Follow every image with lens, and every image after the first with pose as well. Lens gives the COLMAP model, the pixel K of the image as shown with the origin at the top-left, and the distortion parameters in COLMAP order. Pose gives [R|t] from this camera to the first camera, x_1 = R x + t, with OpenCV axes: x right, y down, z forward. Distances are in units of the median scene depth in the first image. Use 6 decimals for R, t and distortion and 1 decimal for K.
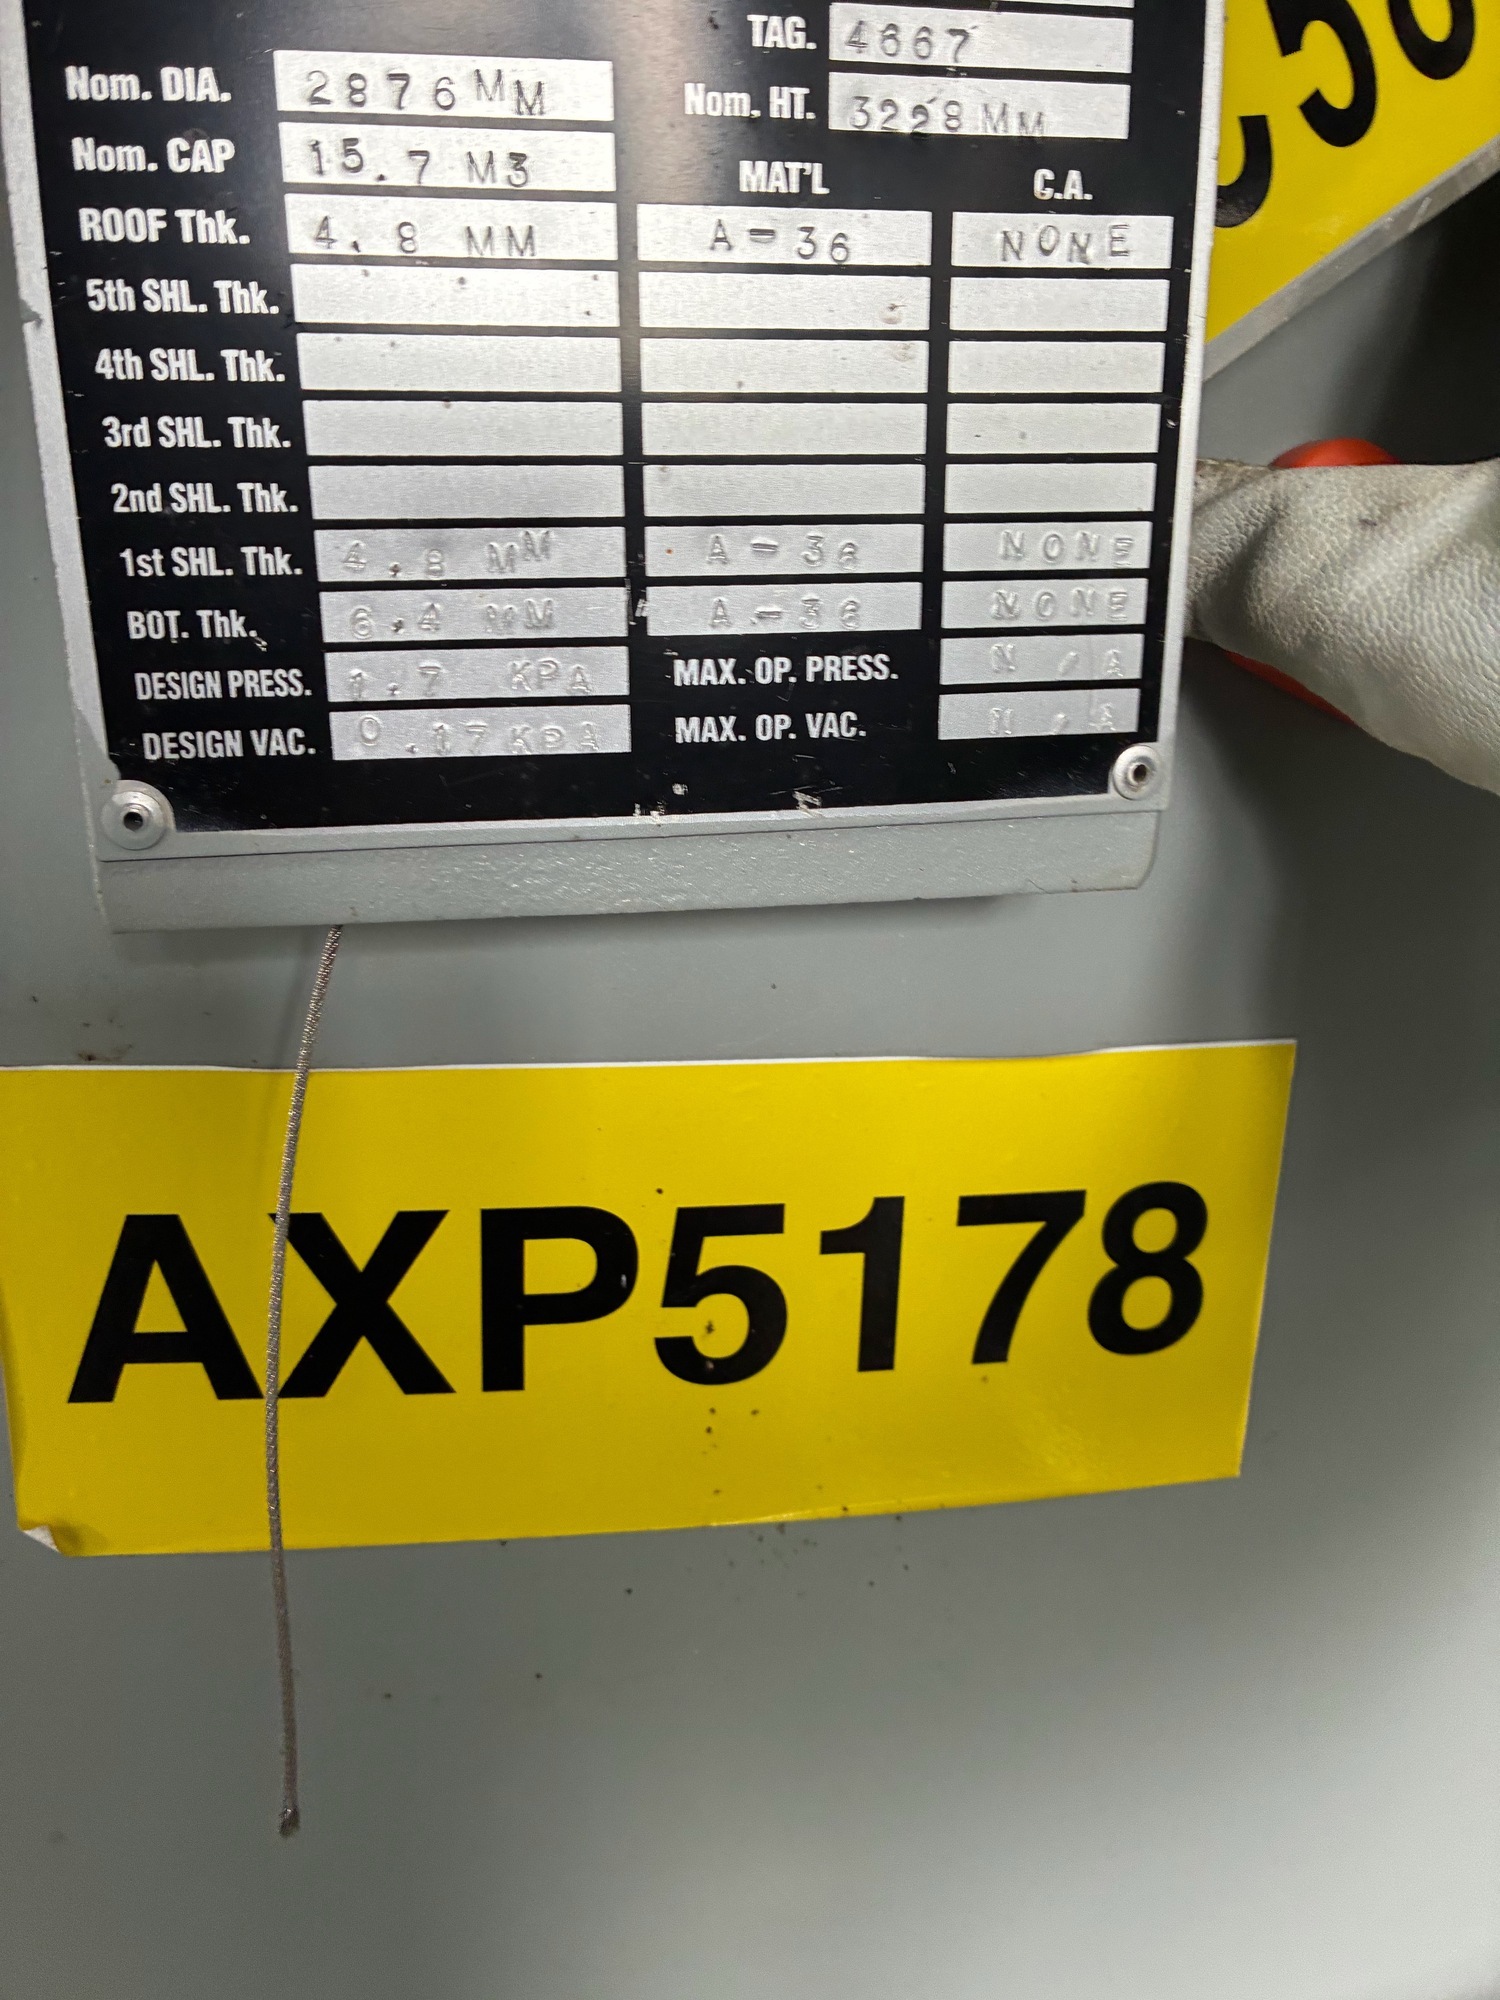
lens RADIAL K [[1523.6, 0, 747.5], [0, 1523.6, 1011.2], [0, 0, 1]] dist [0.042687, -0.046840]
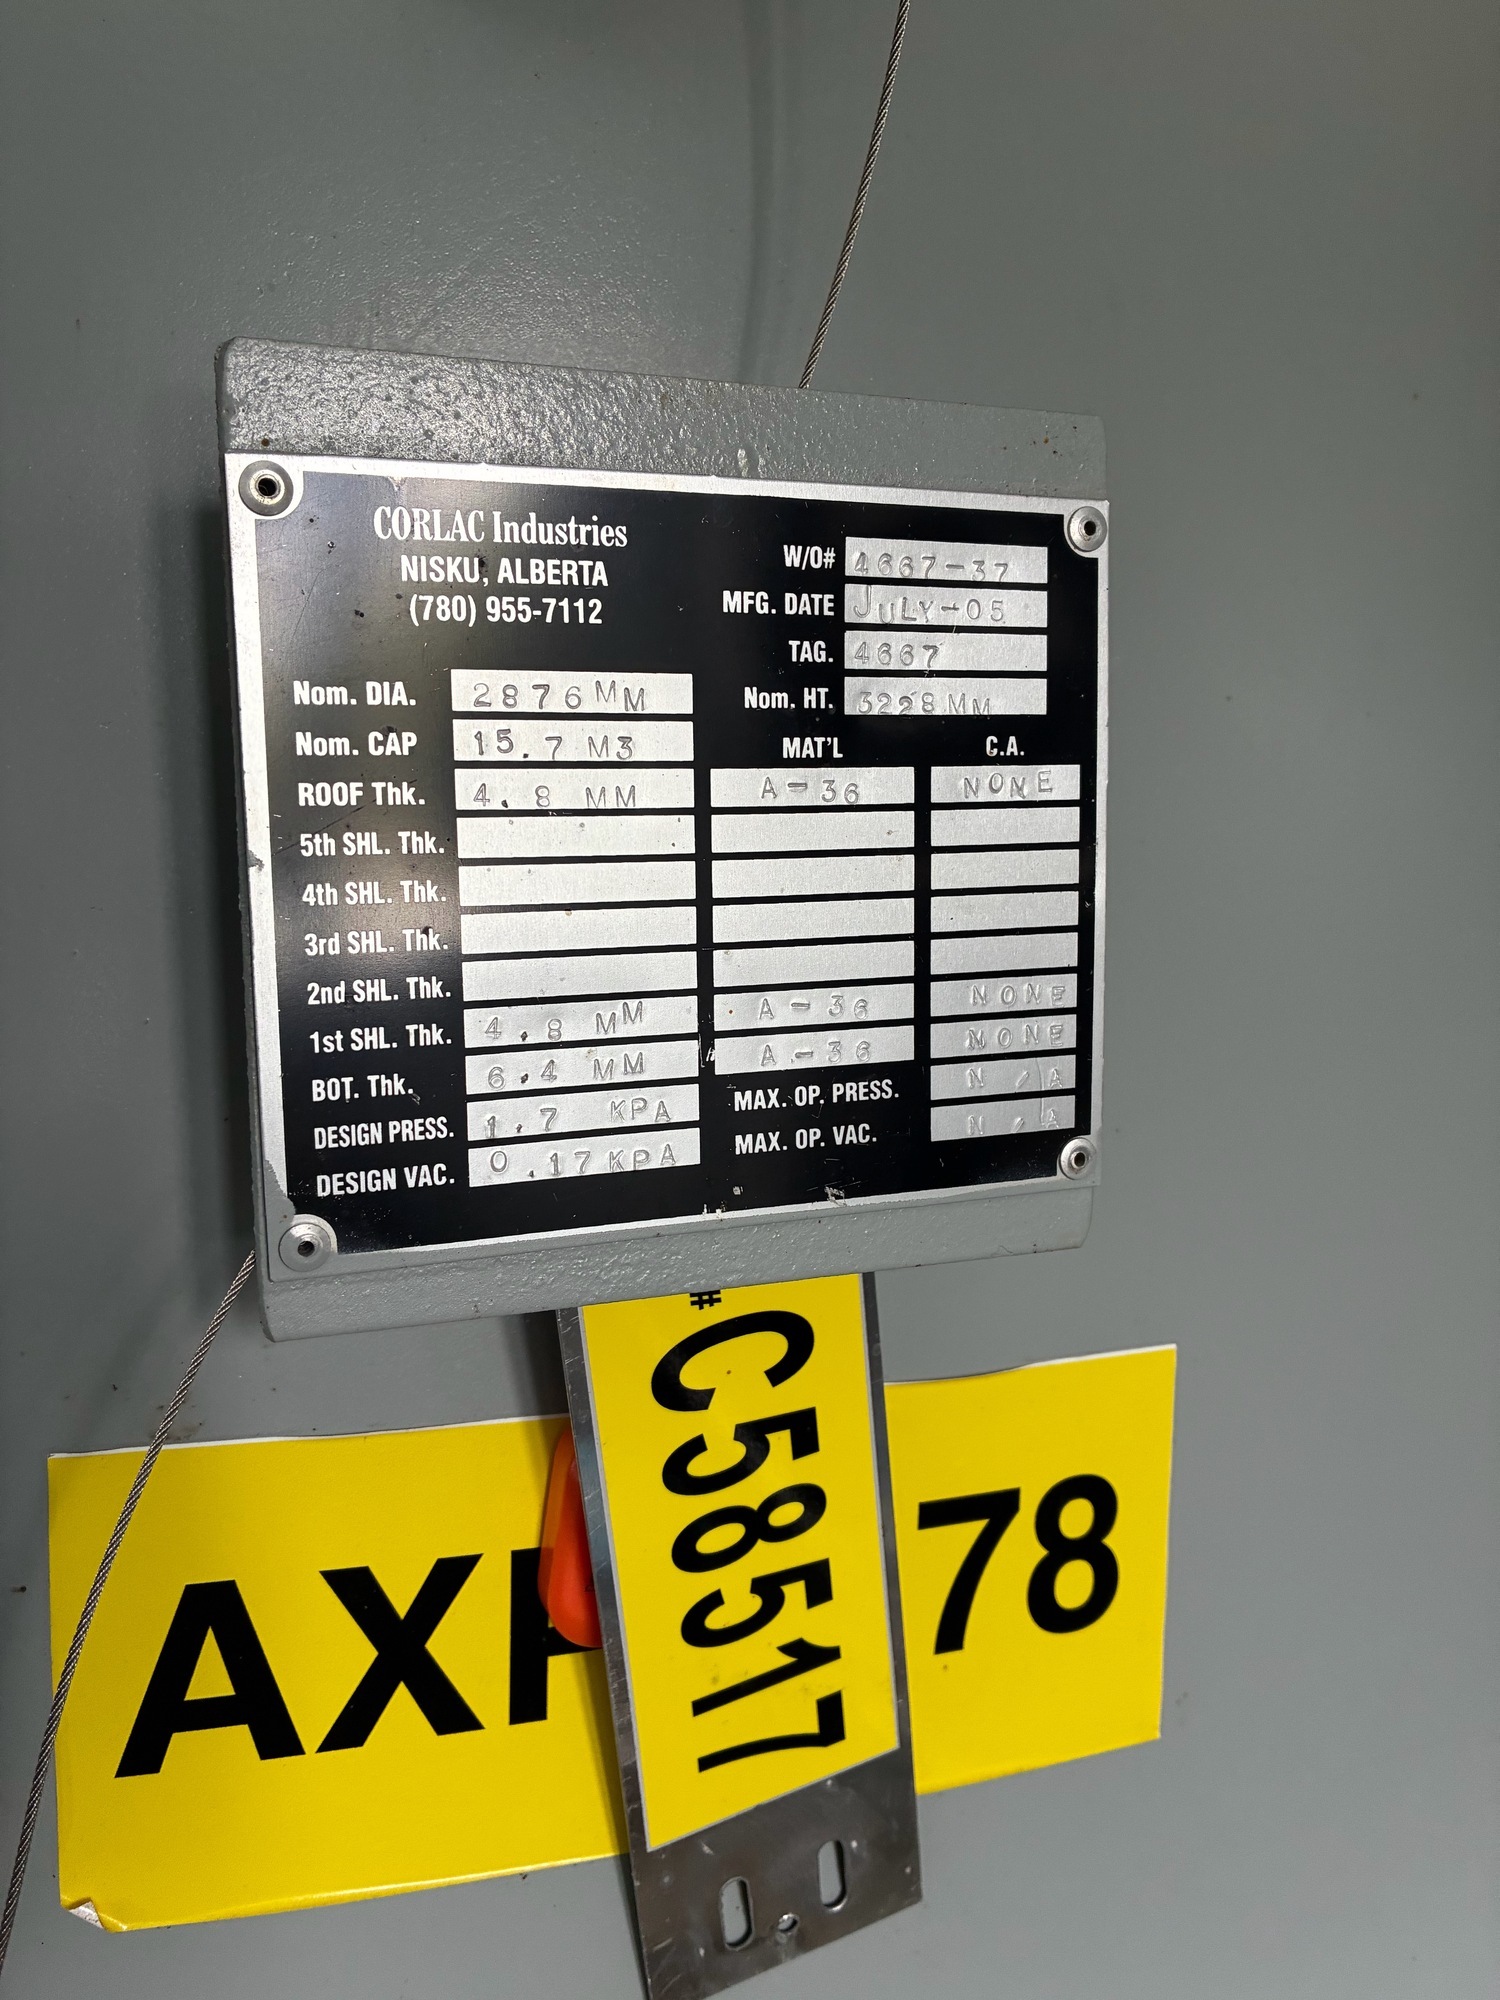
lens RADIAL K [[1523.6, 0, 750.4], [0, 1523.6, 1008.7], [0, 0, 1]] dist [0.042687, -0.046840]
pose [[0.986024, -0.025650, 0.164620, -0.246585], [0.053167, 0.984859, -0.165000, -0.091478], [-0.157895, 0.171447, 0.972458, -0.249036]]
